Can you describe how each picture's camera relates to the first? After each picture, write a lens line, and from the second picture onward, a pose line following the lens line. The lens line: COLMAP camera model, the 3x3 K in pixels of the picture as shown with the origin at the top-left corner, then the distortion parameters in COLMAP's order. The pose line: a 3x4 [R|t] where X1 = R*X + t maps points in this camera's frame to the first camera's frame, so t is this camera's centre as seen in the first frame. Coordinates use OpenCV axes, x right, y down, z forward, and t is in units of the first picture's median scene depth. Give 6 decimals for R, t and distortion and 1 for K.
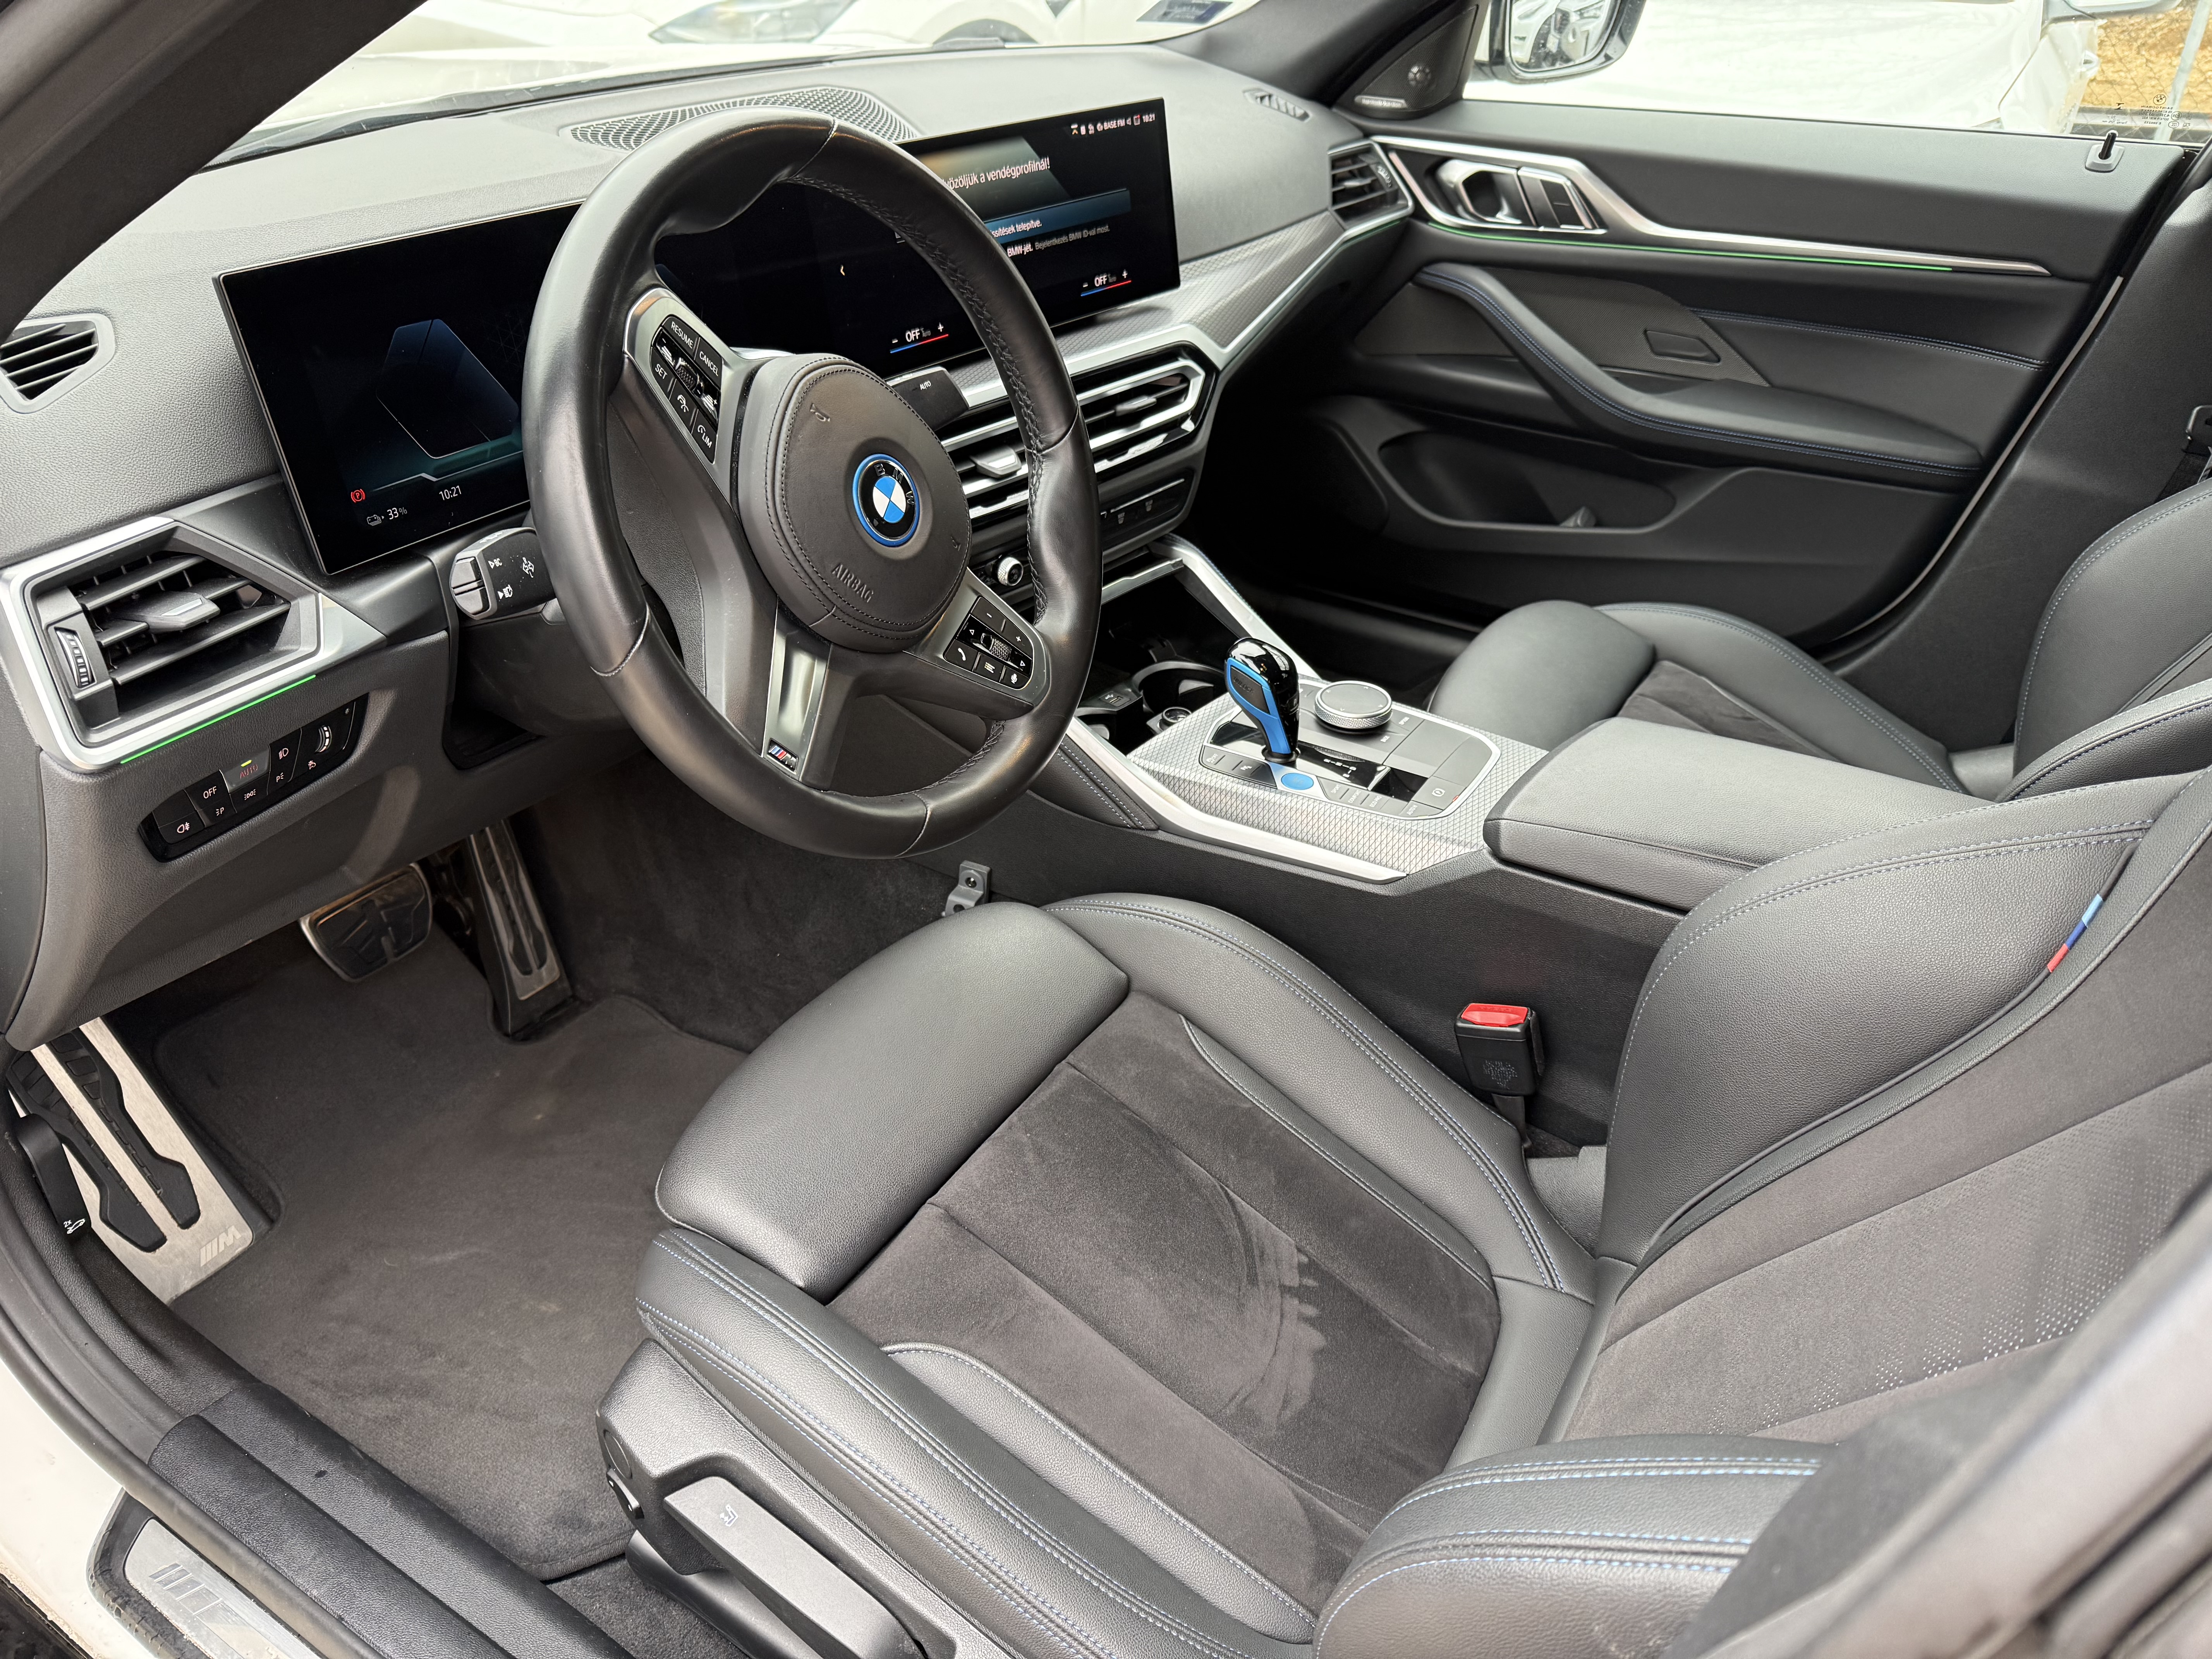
lens RADIAL K [[1511.1, 0, 1106.4], [0, 1511.1, 832.3], [0, 0, 1]] dist [0.007846, -0.009259]
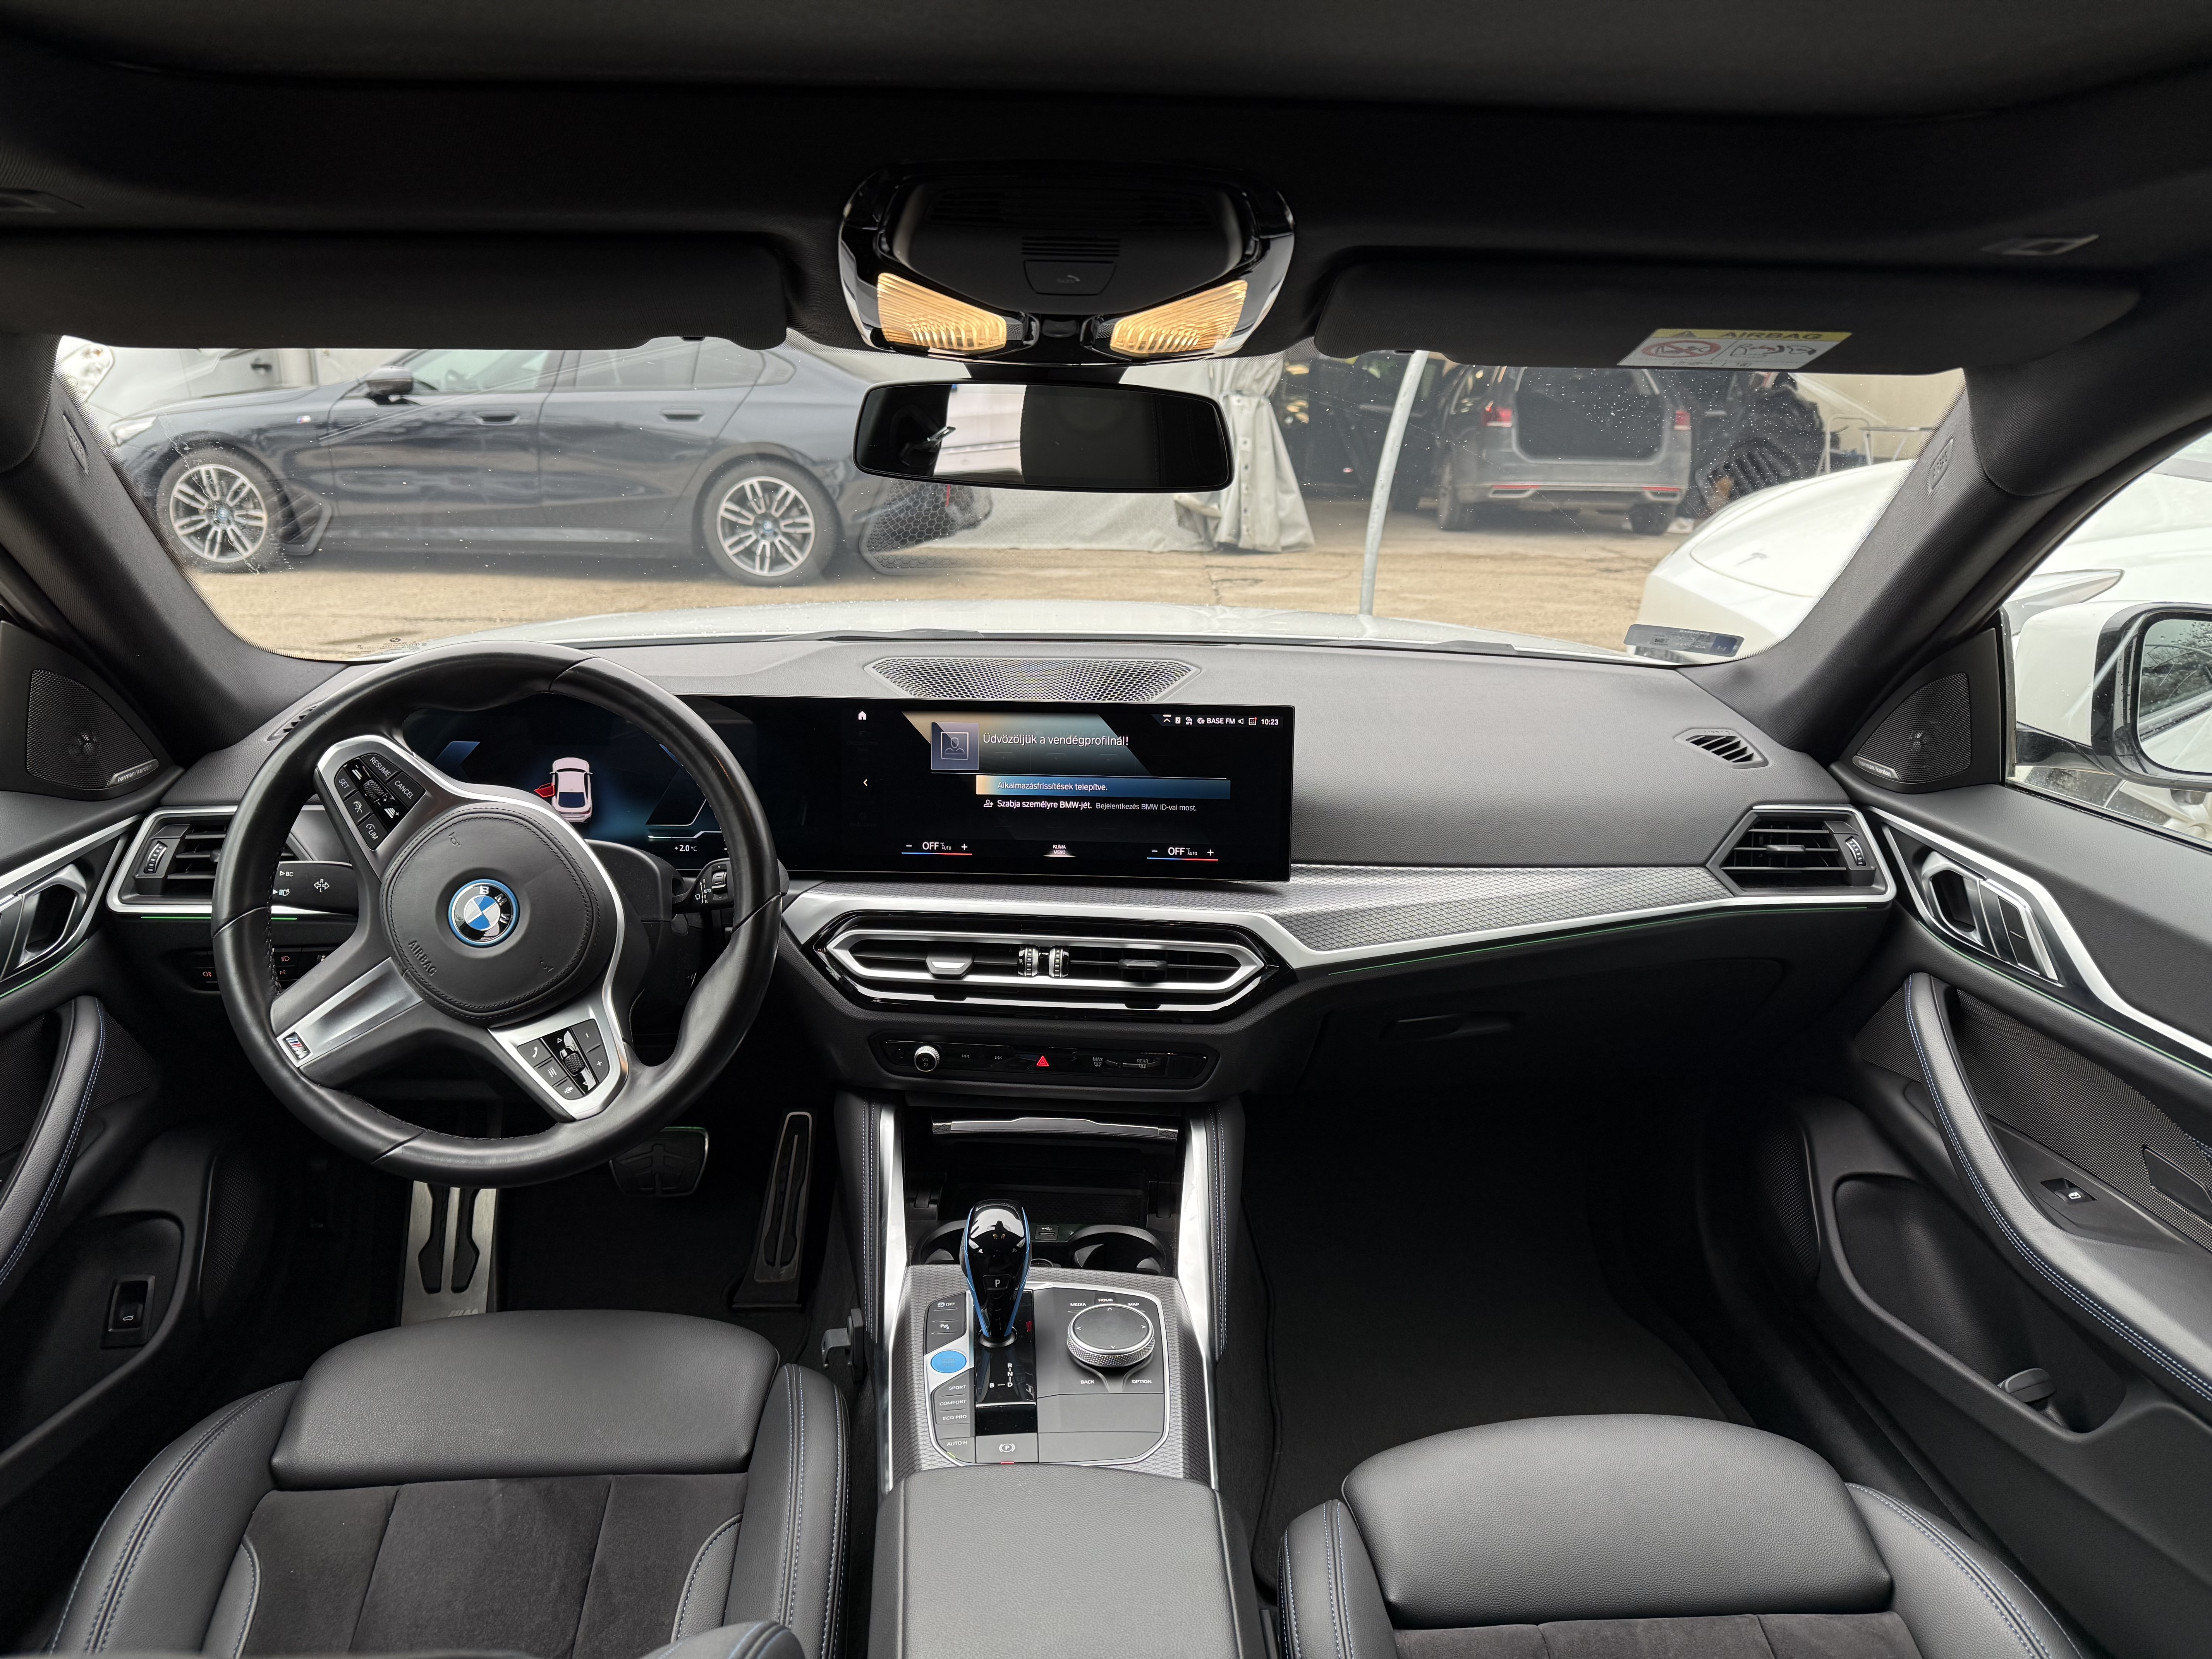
lens RADIAL K [[1511.1, 0, 1106.8], [0, 1511.1, 826.0], [0, 0, 1]] dist [0.007846, -0.009259]
pose [[0.605623, 0.205676, -0.768712, 0.768127], [-0.444330, 0.888803, -0.112253, -0.242184], [0.660146, 0.409545, 0.629667, 0.302896]]
